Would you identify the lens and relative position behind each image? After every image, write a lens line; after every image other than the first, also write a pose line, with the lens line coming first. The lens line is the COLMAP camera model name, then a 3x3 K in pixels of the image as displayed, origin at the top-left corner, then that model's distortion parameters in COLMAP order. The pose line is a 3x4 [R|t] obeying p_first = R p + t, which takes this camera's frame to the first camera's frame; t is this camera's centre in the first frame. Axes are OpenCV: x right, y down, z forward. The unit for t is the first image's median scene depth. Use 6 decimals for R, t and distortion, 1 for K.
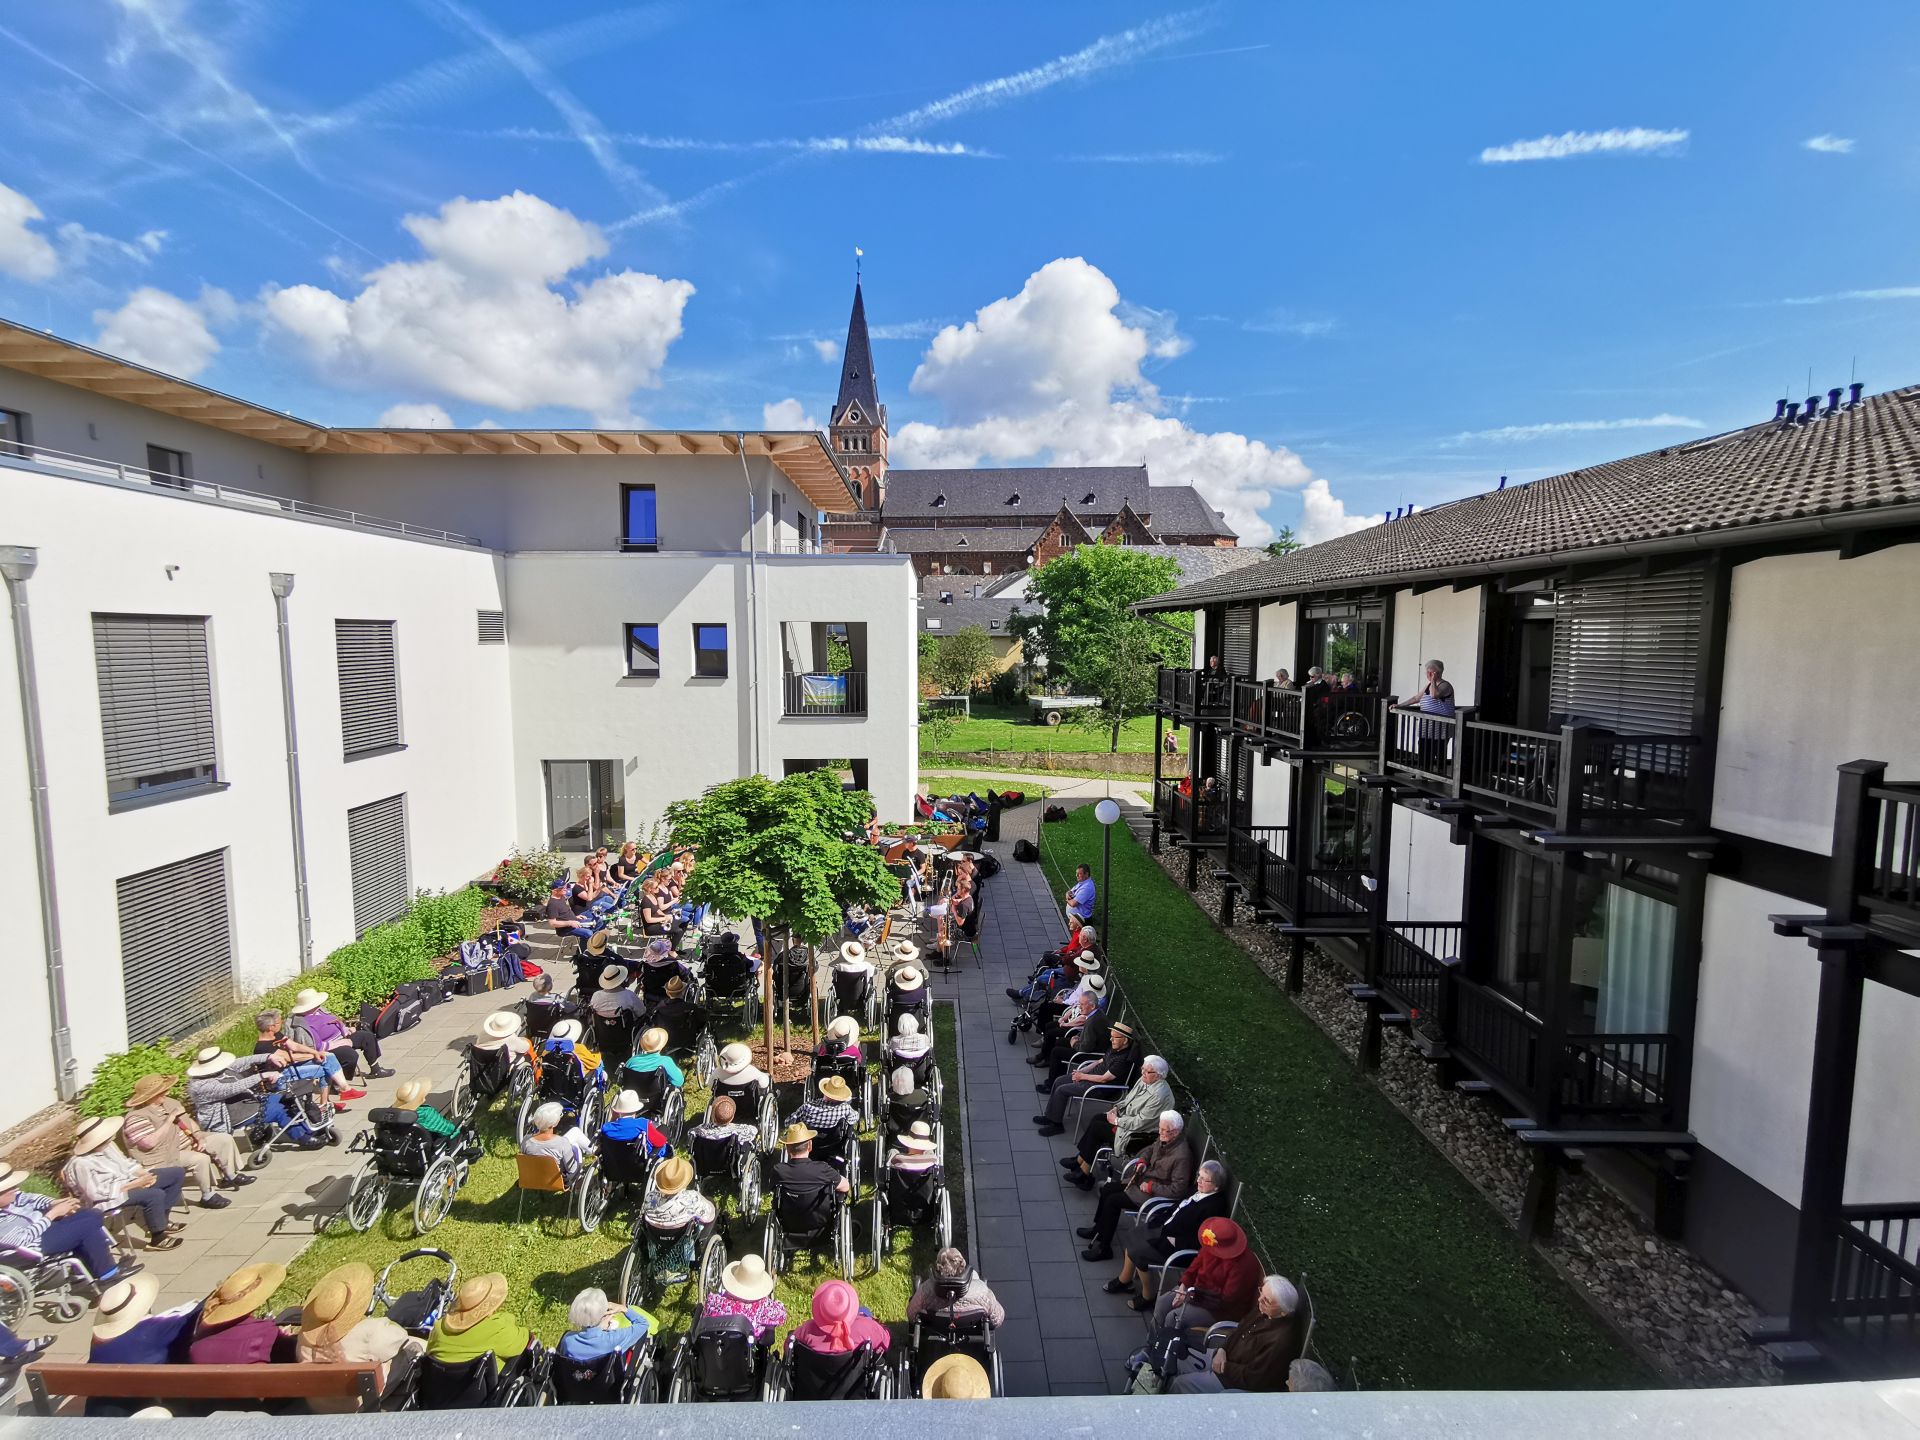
lens RADIAL K [[885.5, 0, 954.5], [0, 885.5, 720.6], [0, 0, 1]] dist [-0.011448, 0.012603]
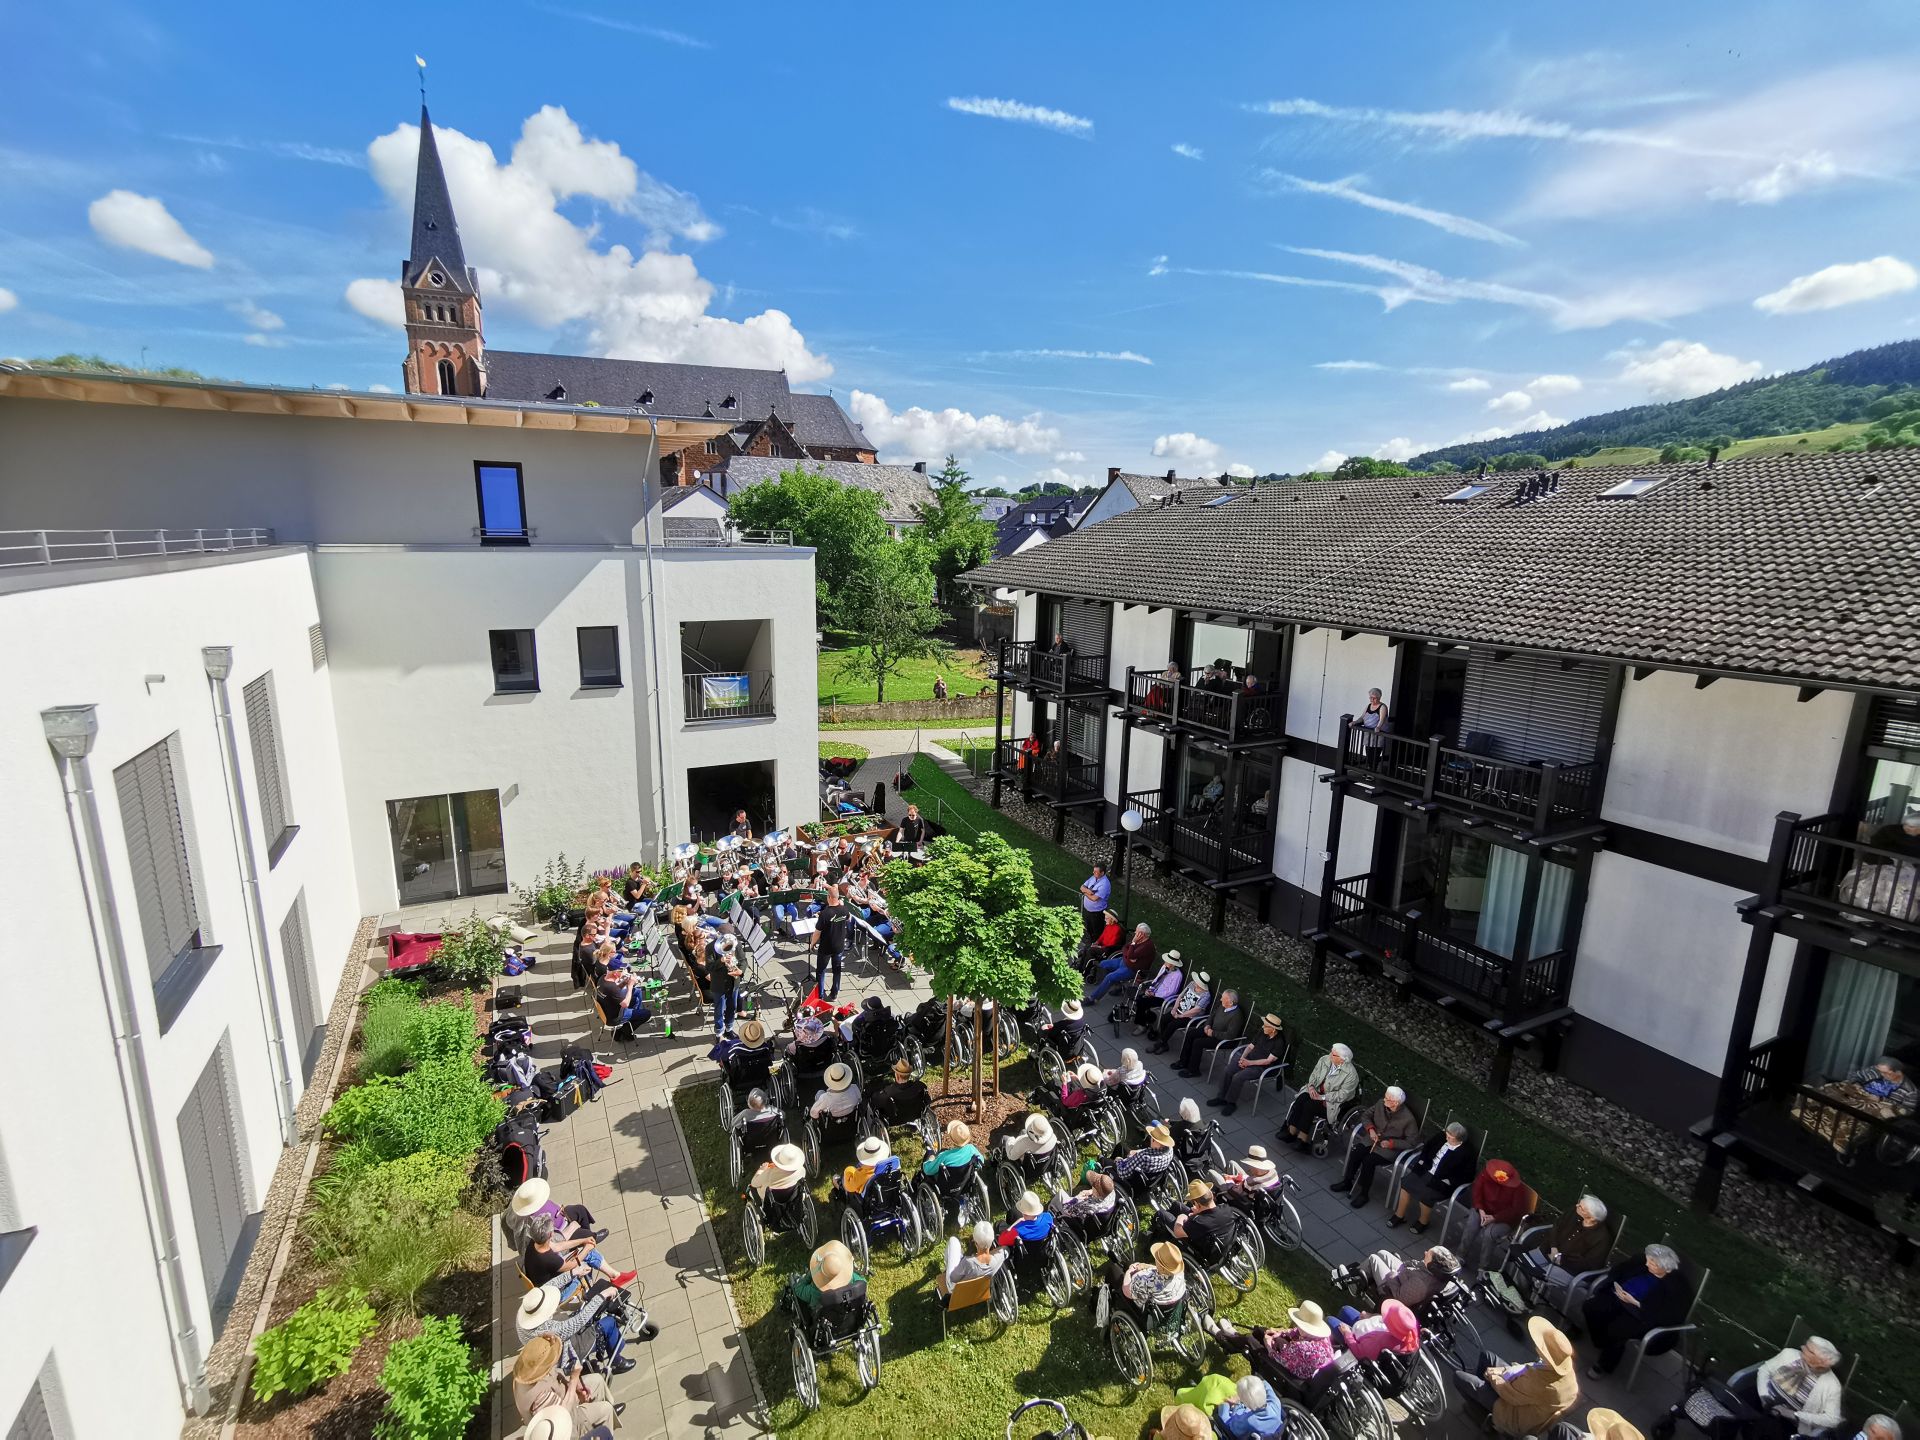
lens RADIAL K [[885.5, 0, 954.8], [0, 885.5, 726.3], [0, 0, 1]] dist [-0.011448, 0.012603]
pose [[0.902393, -0.082069, 0.423026, -0.421821], [0.030245, 0.991338, 0.127806, -0.142578], [-0.429851, -0.102537, 0.897059, 0.060790]]
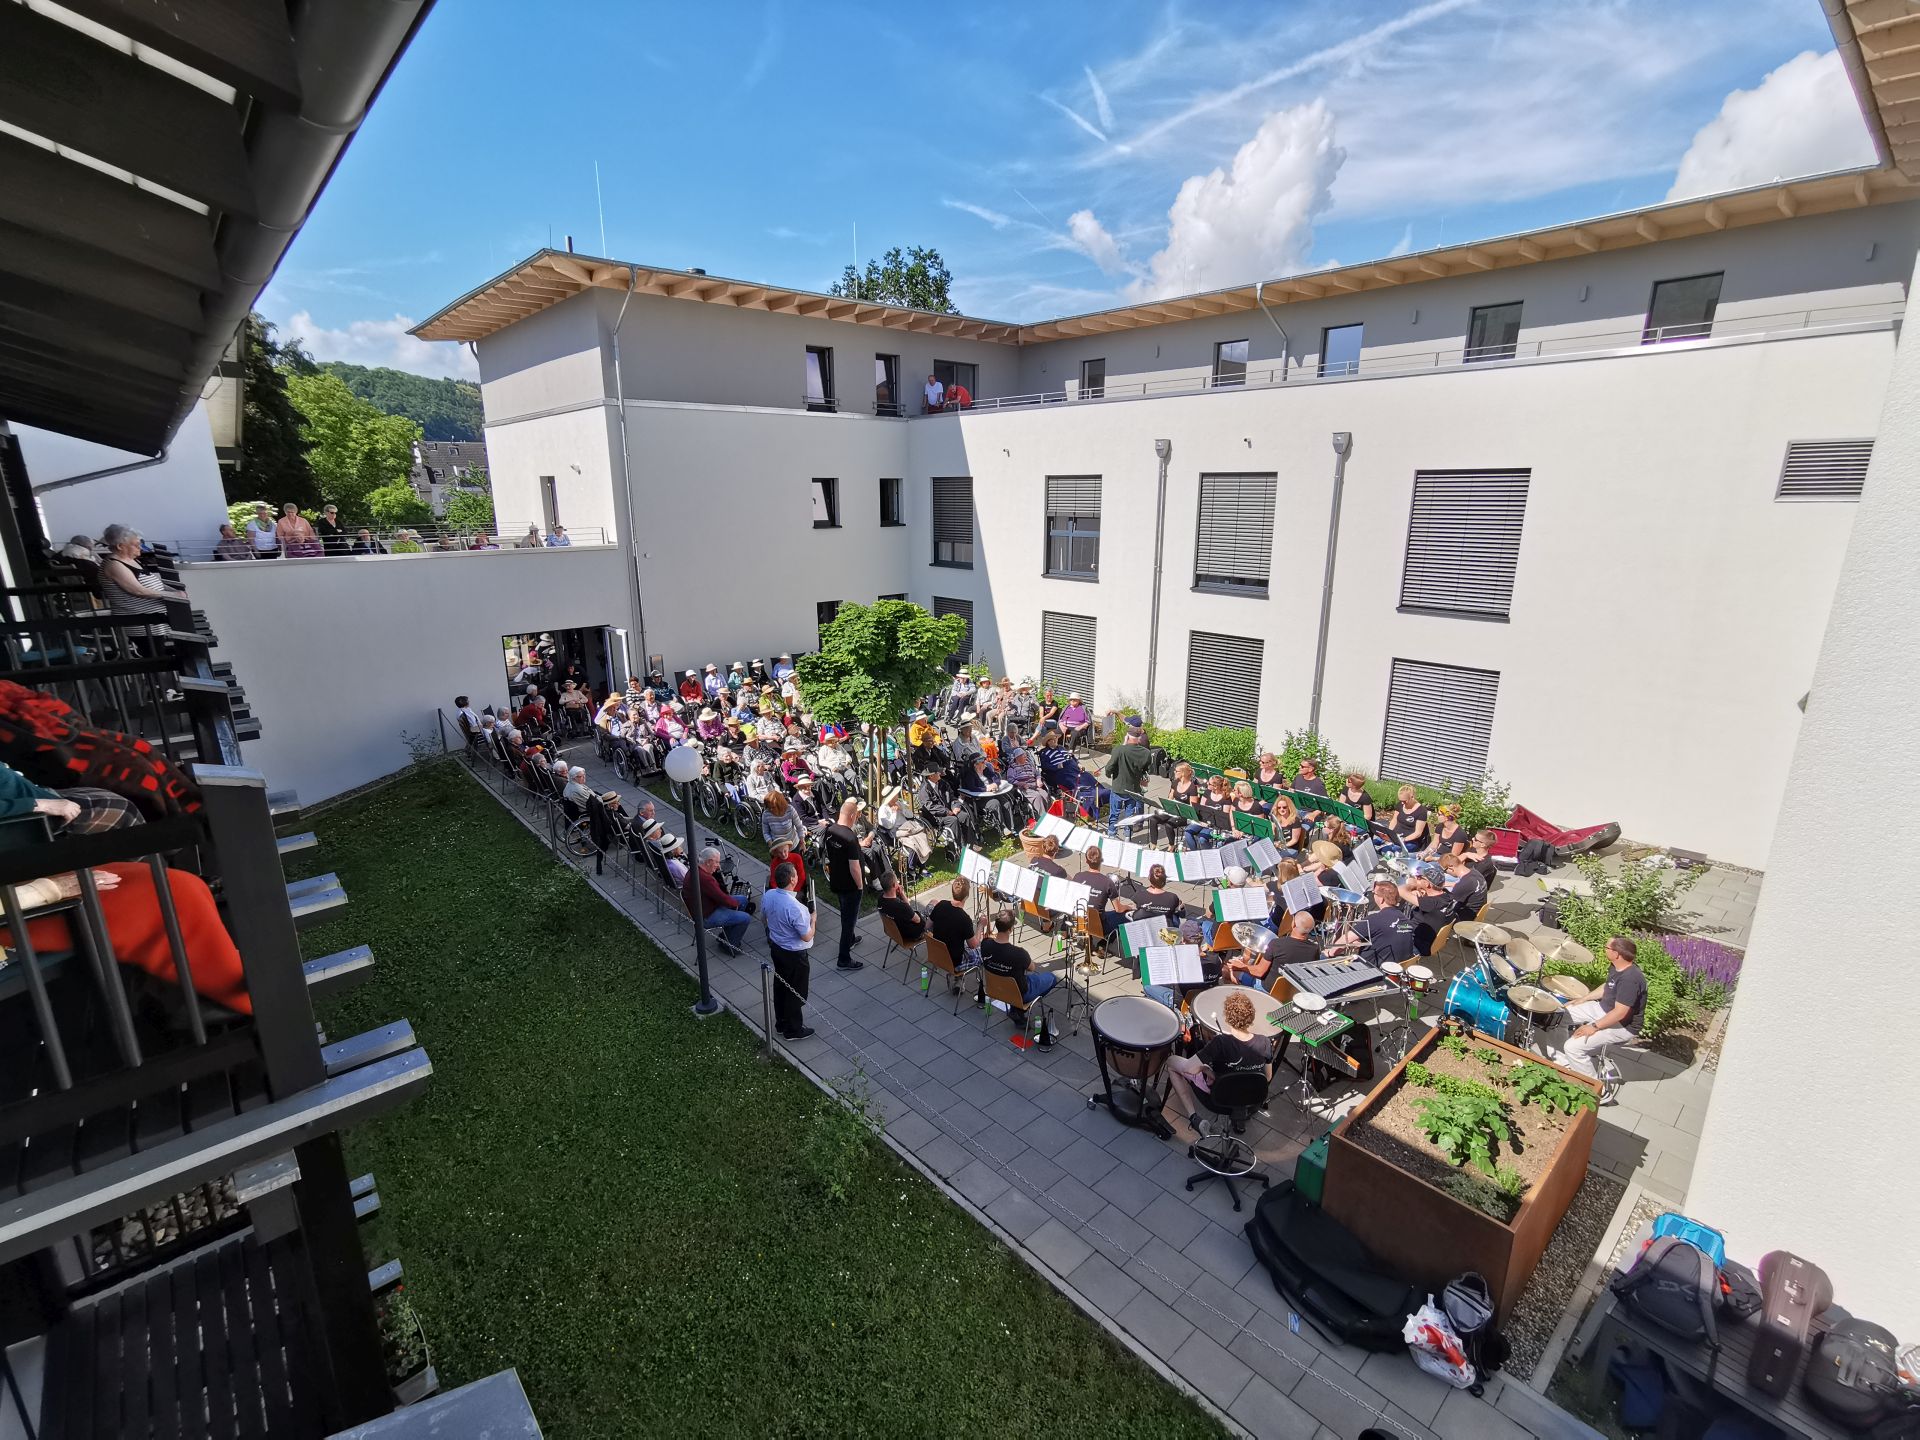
lens RADIAL K [[885.5, 0, 949.8], [0, 885.5, 707.3], [0, 0, 1]] dist [-0.011448, 0.012603]
pose [[-0.764094, 0.154958, -0.626217, 0.343229], [-0.063632, 0.947884, 0.312197, -0.123366], [0.641959, 0.278395, -0.714412, 1.288011]]
